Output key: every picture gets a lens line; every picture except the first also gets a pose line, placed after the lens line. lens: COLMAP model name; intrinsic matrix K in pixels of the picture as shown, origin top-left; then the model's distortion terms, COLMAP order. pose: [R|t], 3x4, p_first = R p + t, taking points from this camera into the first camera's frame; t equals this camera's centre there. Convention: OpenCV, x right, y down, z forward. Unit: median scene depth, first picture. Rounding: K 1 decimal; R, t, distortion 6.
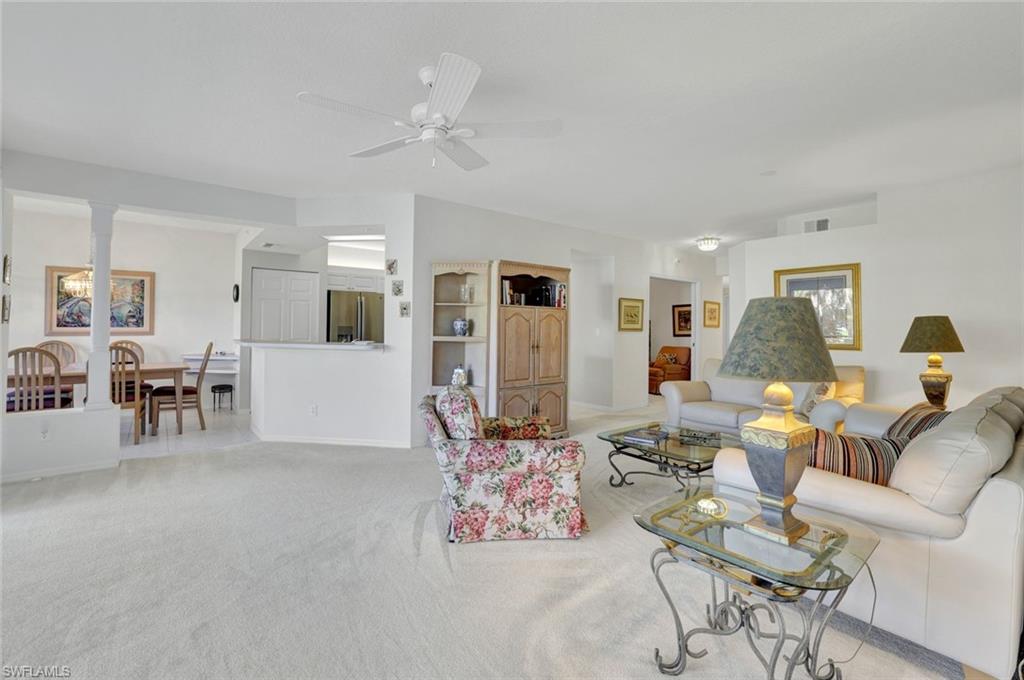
lens RADIAL K [[446.6, 0, 485.9], [0, 446.6, 315.4], [0, 0, 1]] dist [-0.015963, 0.007451]
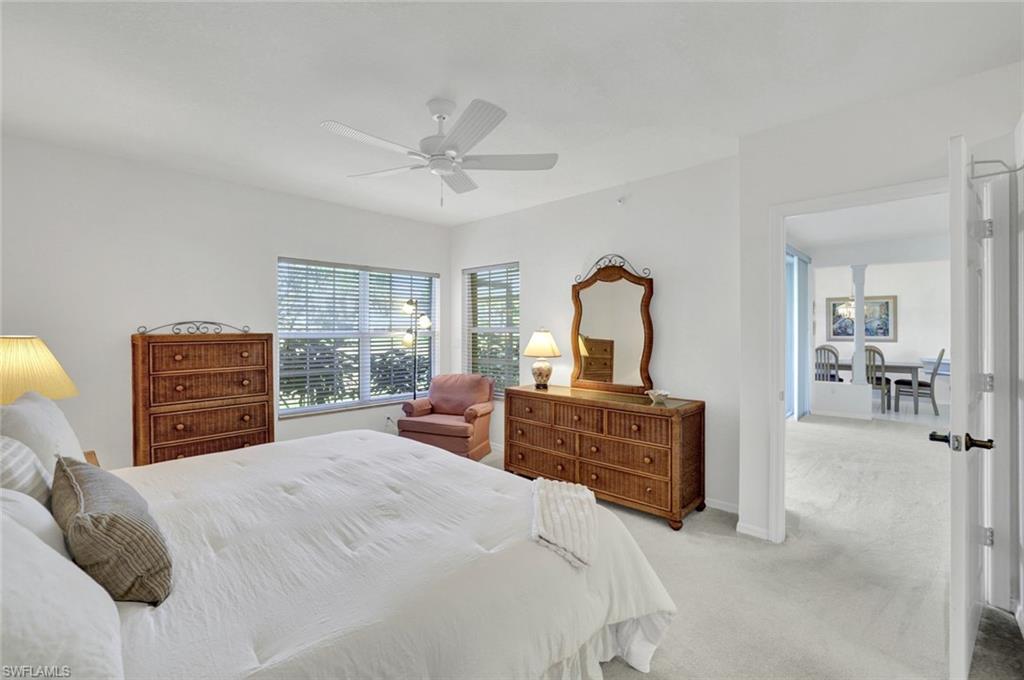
lens RADIAL K [[446.6, 0, 512.2], [0, 446.6, 332.6], [0, 0, 1]] dist [-0.015963, 0.007451]
pose [[0.197088, 0.000279, -0.980386, 0.425917], [0.018733, 0.999816, 0.004051, -0.014919], [0.980207, -0.019164, 0.197047, -0.510952]]
